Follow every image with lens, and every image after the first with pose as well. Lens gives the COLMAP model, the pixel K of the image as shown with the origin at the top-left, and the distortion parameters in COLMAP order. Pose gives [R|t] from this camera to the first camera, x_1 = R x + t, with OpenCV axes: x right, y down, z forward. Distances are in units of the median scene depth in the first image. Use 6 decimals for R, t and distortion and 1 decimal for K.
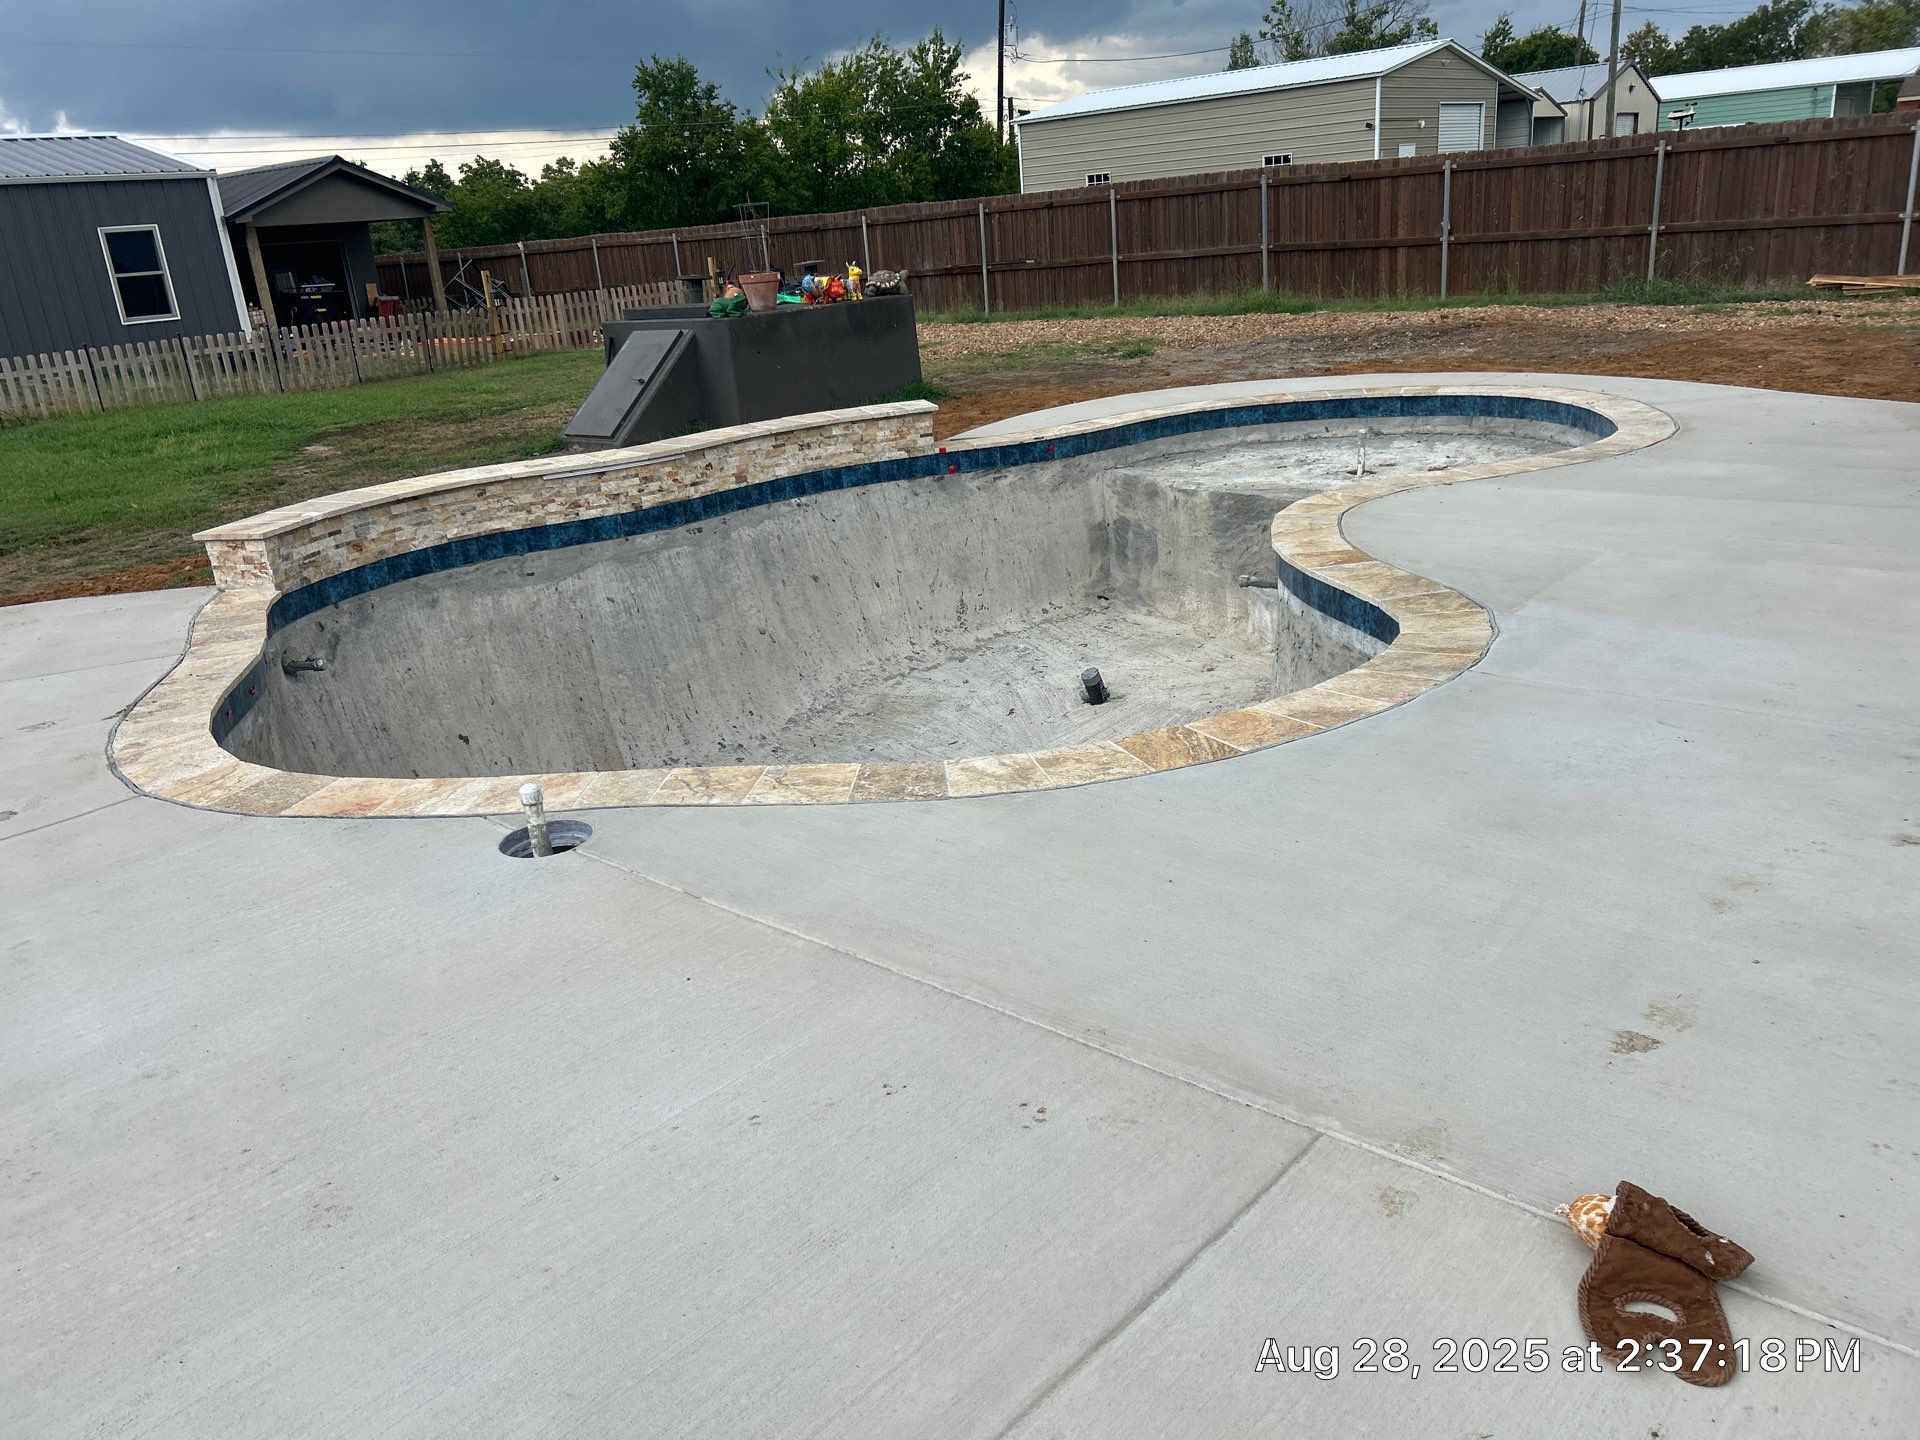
lens RADIAL K [[1470.8, 0, 951.3], [0, 1470.8, 721.9], [0, 0, 1]] dist [0.050080, -0.045410]
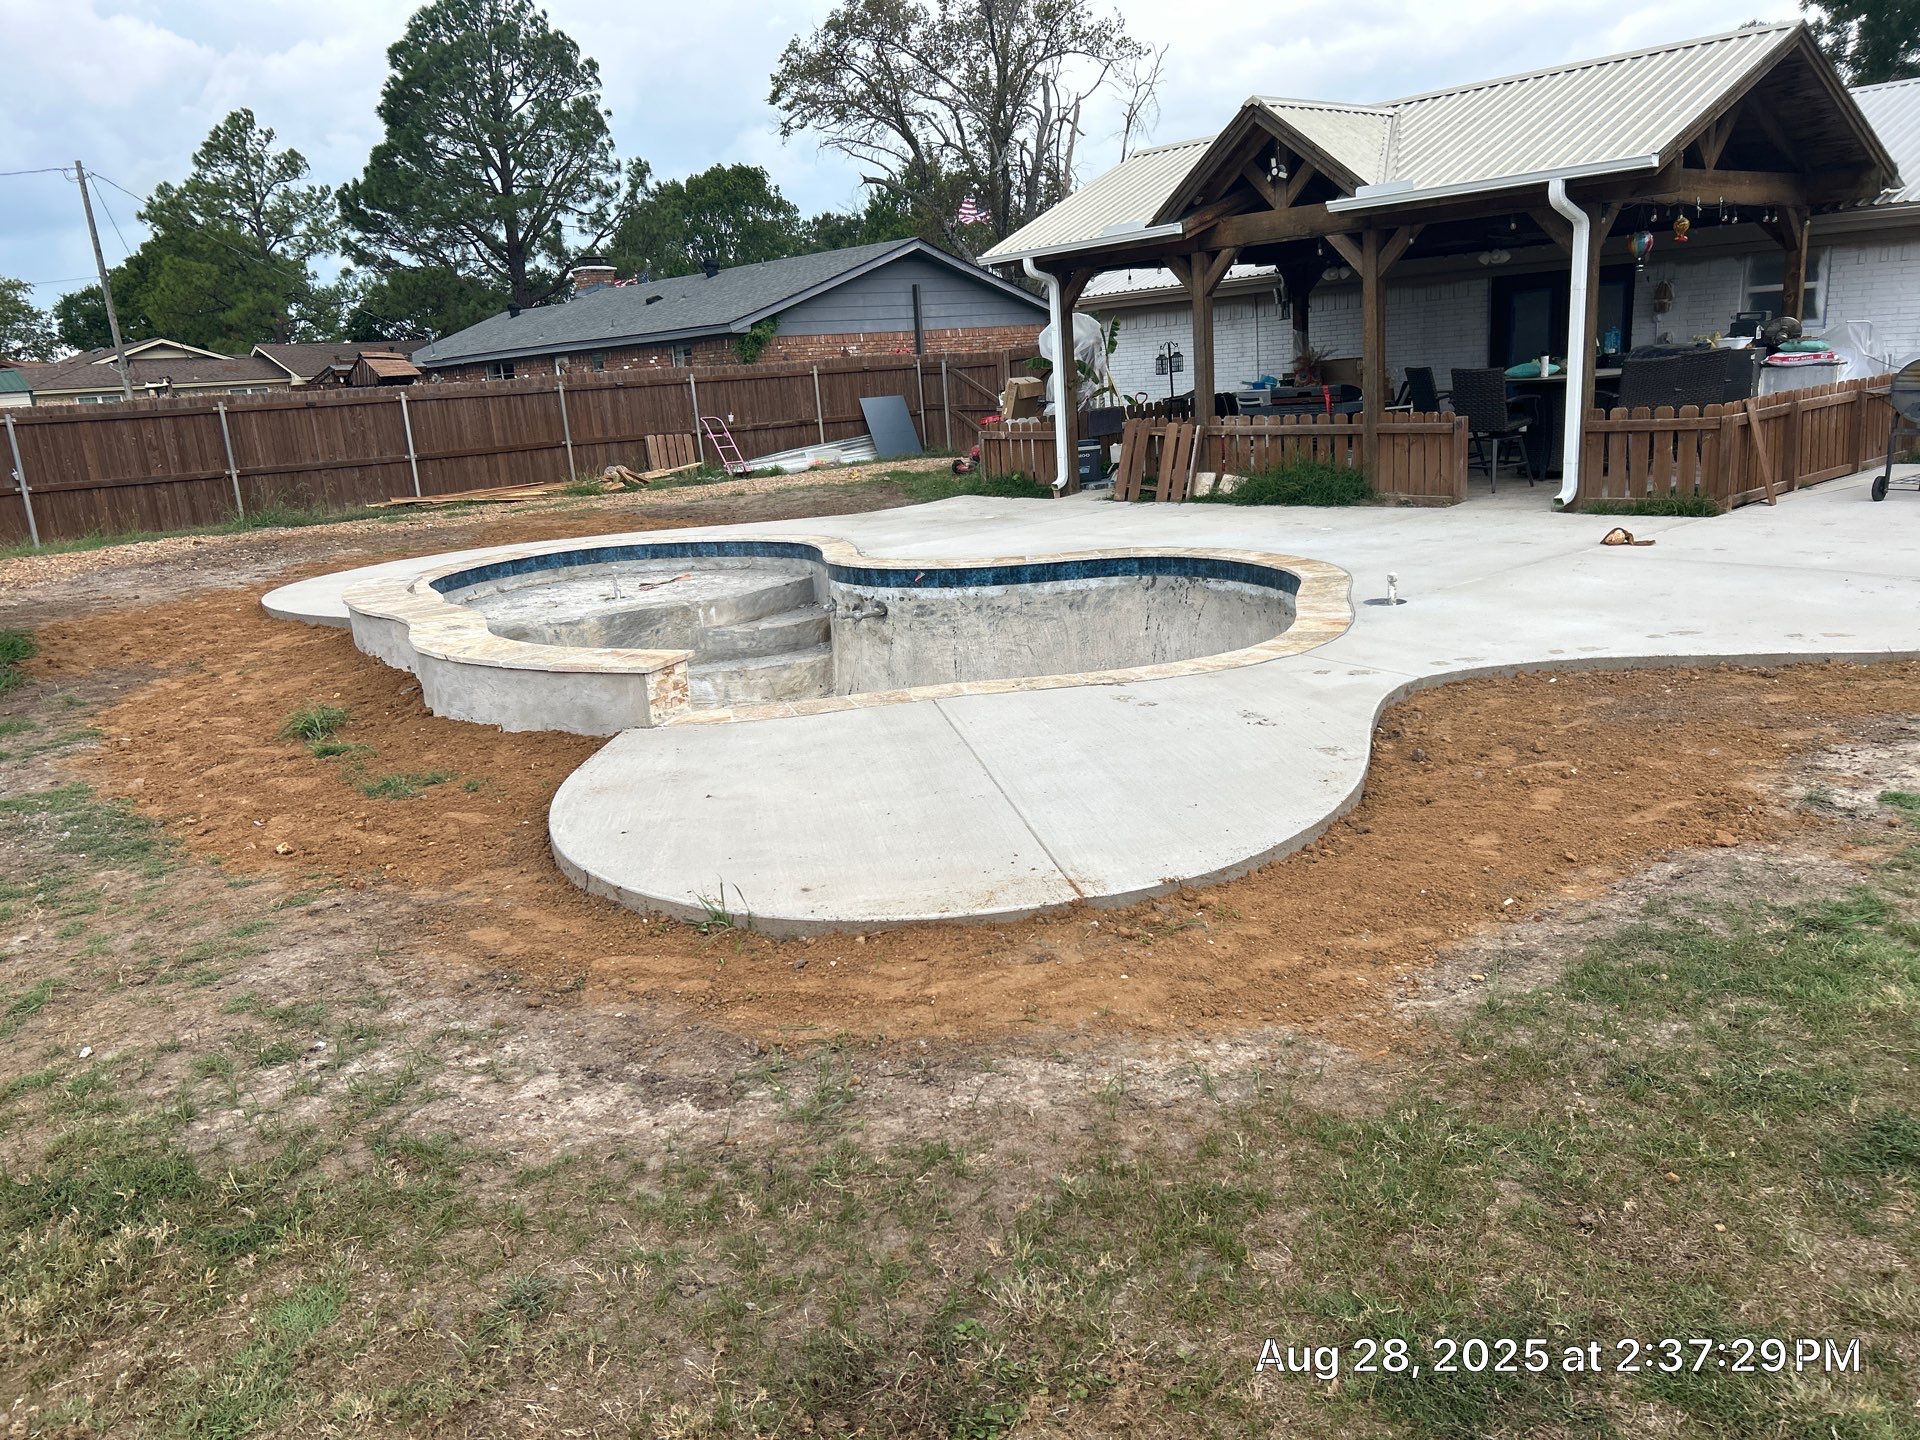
lens RADIAL K [[1470.8, 0, 951.3], [0, 1470.8, 721.9], [0, 0, 1]] dist [0.050080, -0.045410]
pose [[0.145283, -0.168219, 0.974985, -0.774169], [0.373729, 0.921763, 0.103346, -0.067520], [-0.916089, 0.349366, 0.196785, 0.378199]]
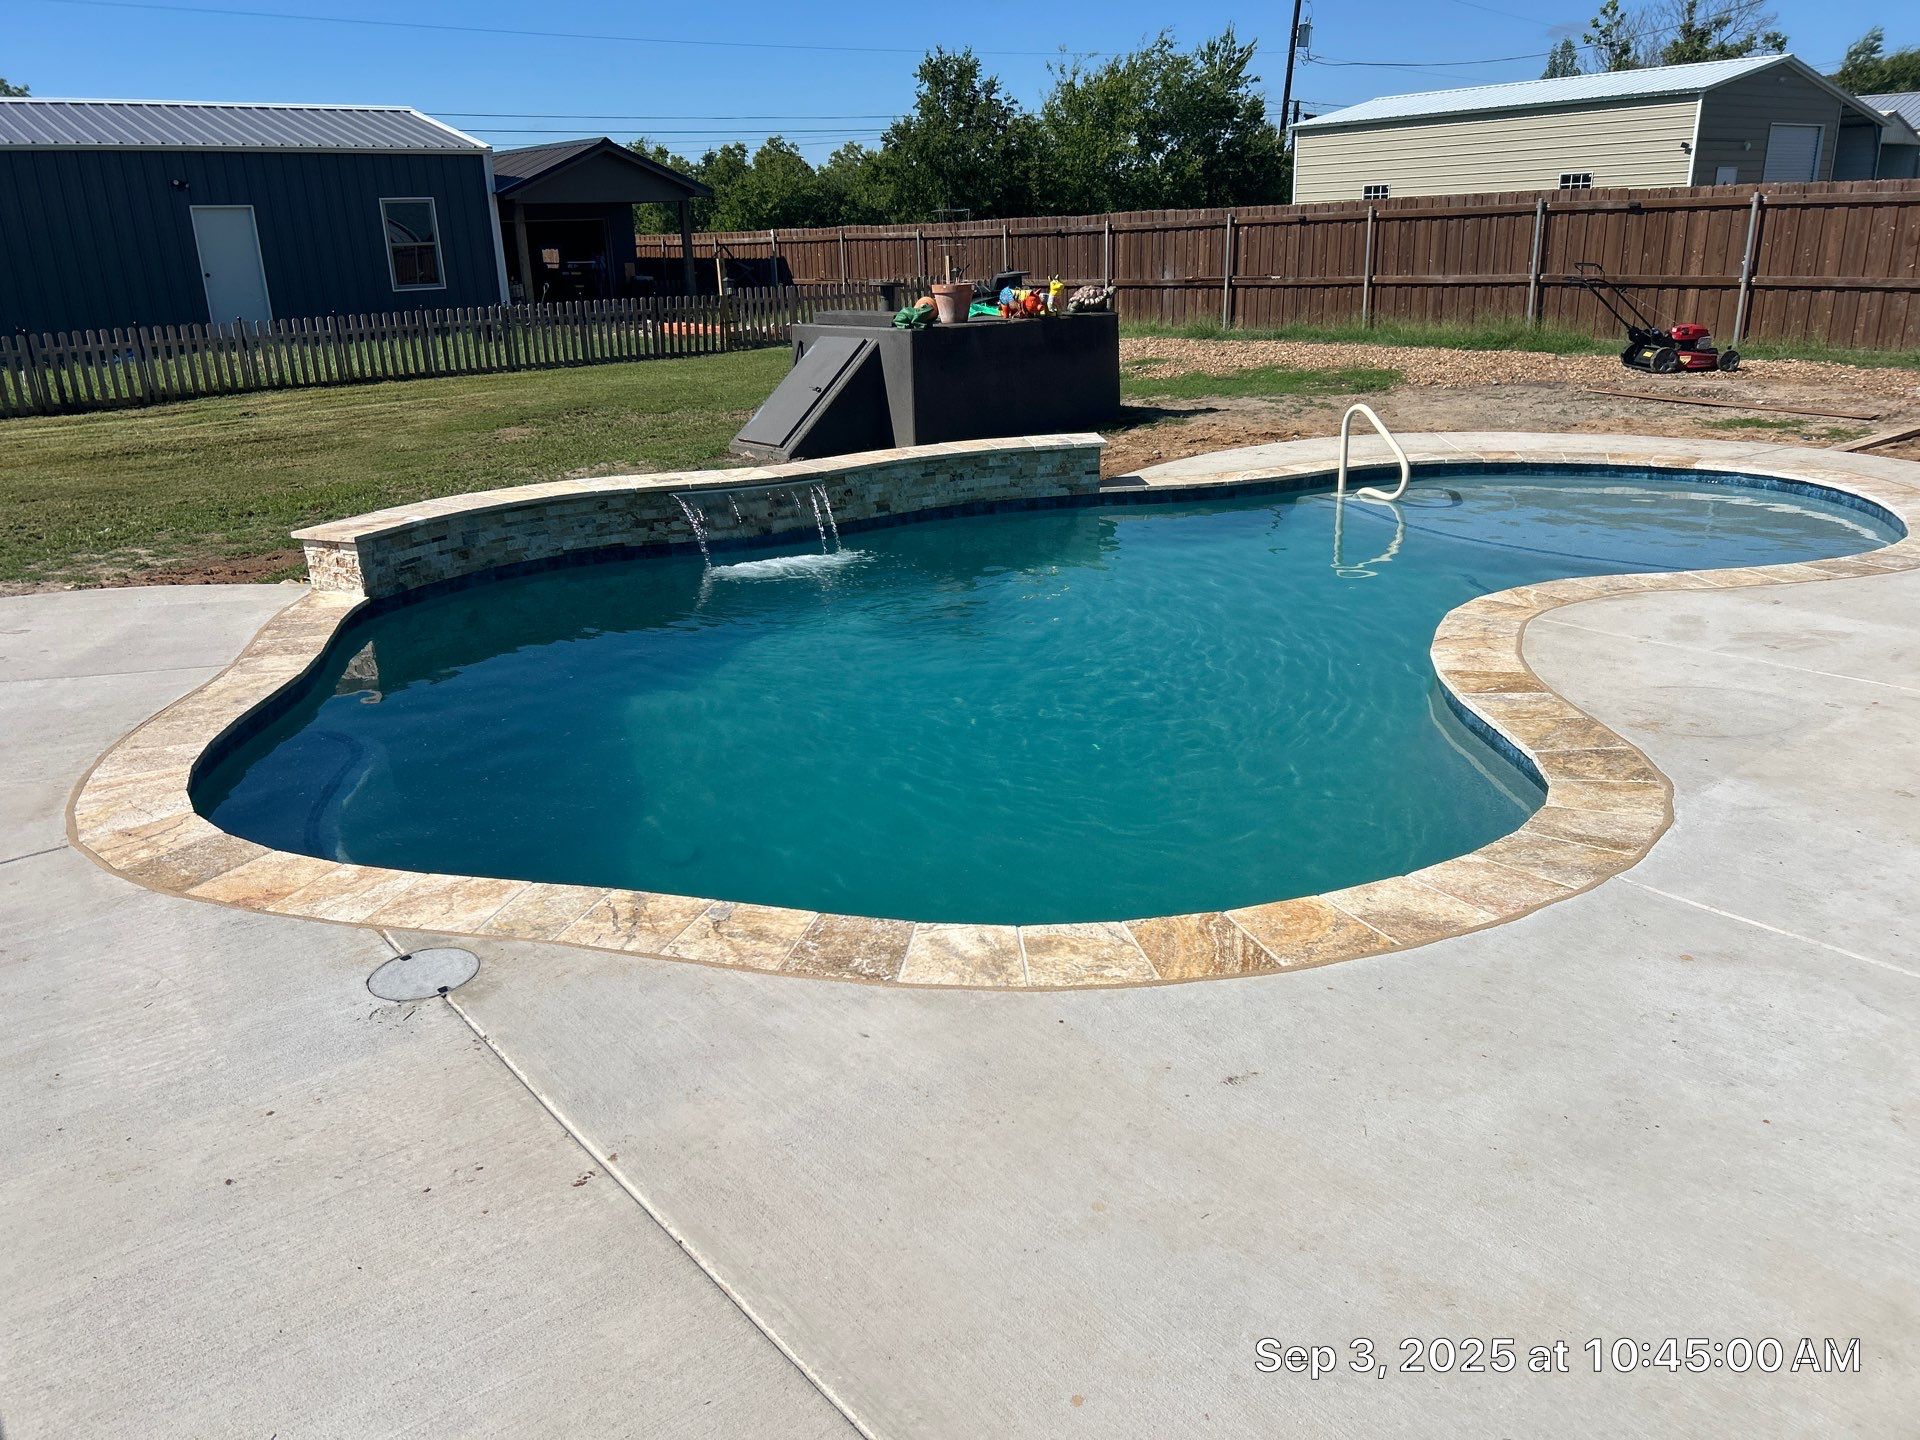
lens RADIAL K [[1470.8, 0, 951.3], [0, 1470.8, 721.9], [0, 0, 1]] dist [0.050080, -0.045410]
pose [[0.982443, 0.102175, -0.156093, 0.044167], [-0.101712, 0.994753, 0.010976, -0.032805], [0.156396, 0.005094, 0.987681, 0.063842]]
